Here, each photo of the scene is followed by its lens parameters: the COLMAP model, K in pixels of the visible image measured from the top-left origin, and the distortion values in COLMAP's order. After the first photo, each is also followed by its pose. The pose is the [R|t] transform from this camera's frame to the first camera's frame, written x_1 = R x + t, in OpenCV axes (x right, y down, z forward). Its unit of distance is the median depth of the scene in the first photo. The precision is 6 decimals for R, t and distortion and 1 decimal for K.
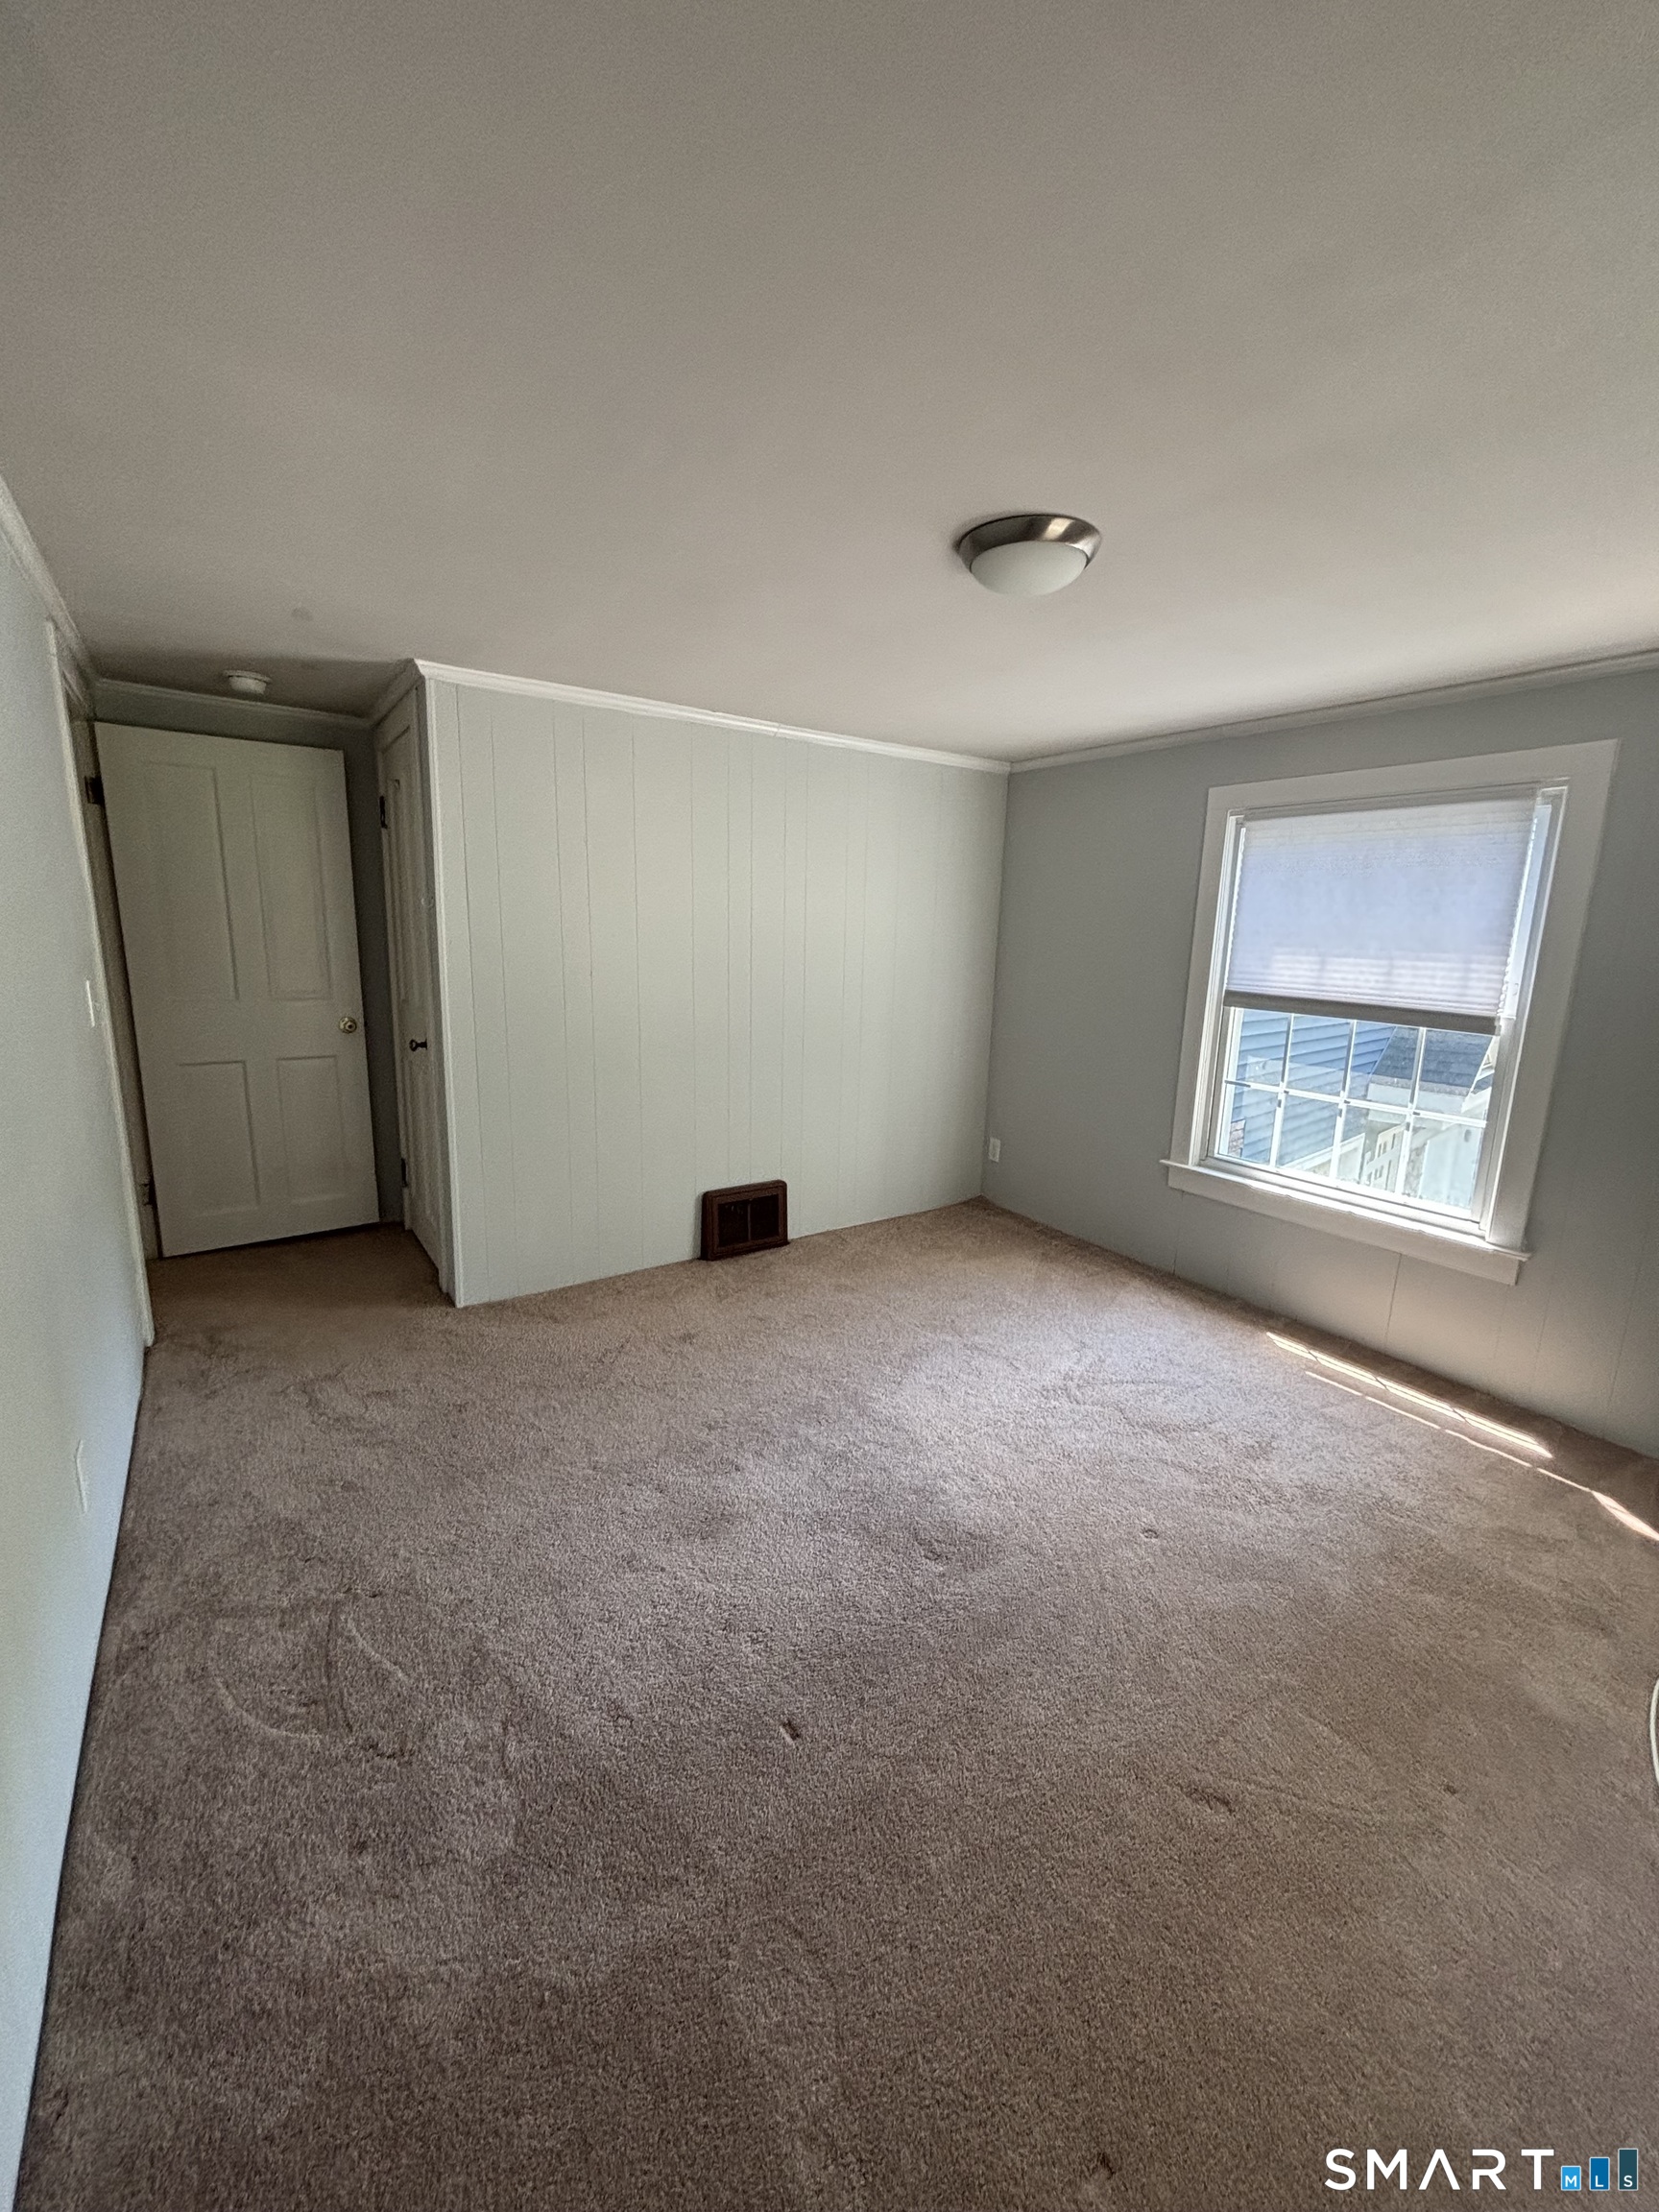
lens RADIAL K [[892.5, 0, 830.9], [0, 892.5, 1101.7], [0, 0, 1]] dist [0.000770, 0.000735]
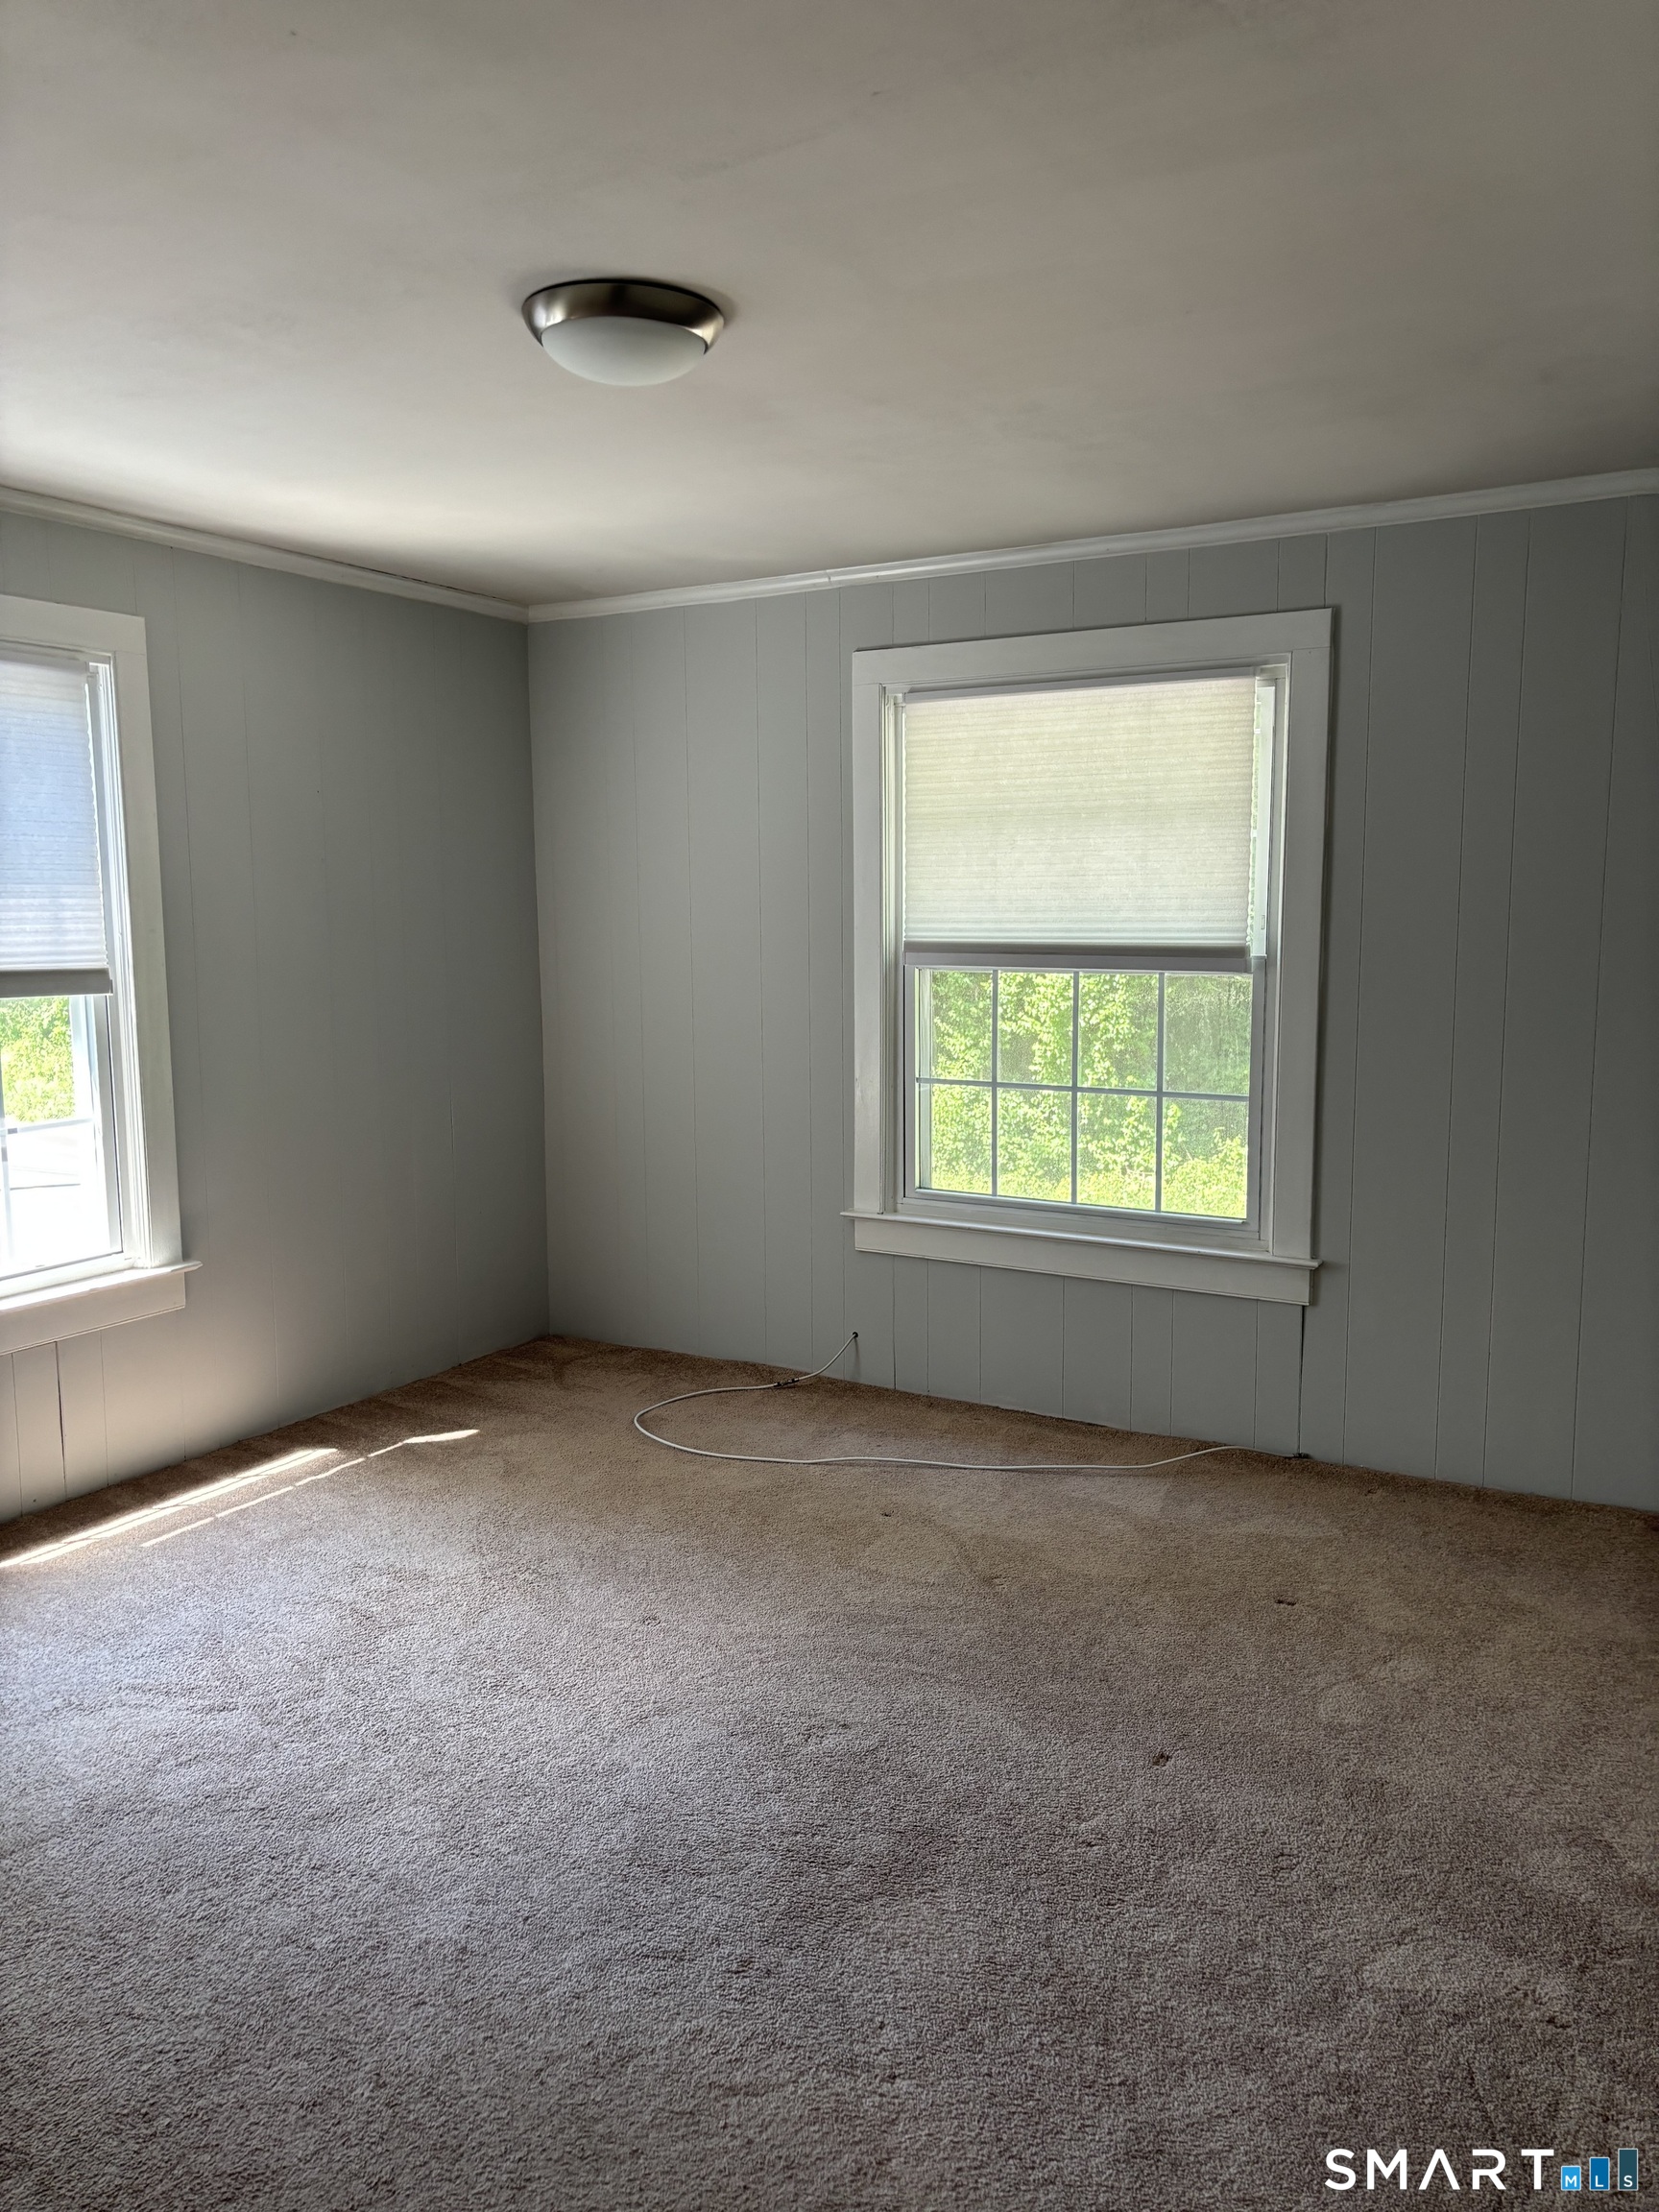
lens RADIAL K [[1688.2, 0, 829.5], [0, 1688.2, 1106.0], [0, 0, 1]] dist [0.032256, -0.000337]
pose [[-0.425836, -0.146588, 0.892847, -0.727045], [0.163572, 0.958058, 0.235309, -0.206343], [-0.889892, 0.246247, -0.383998, 0.983373]]
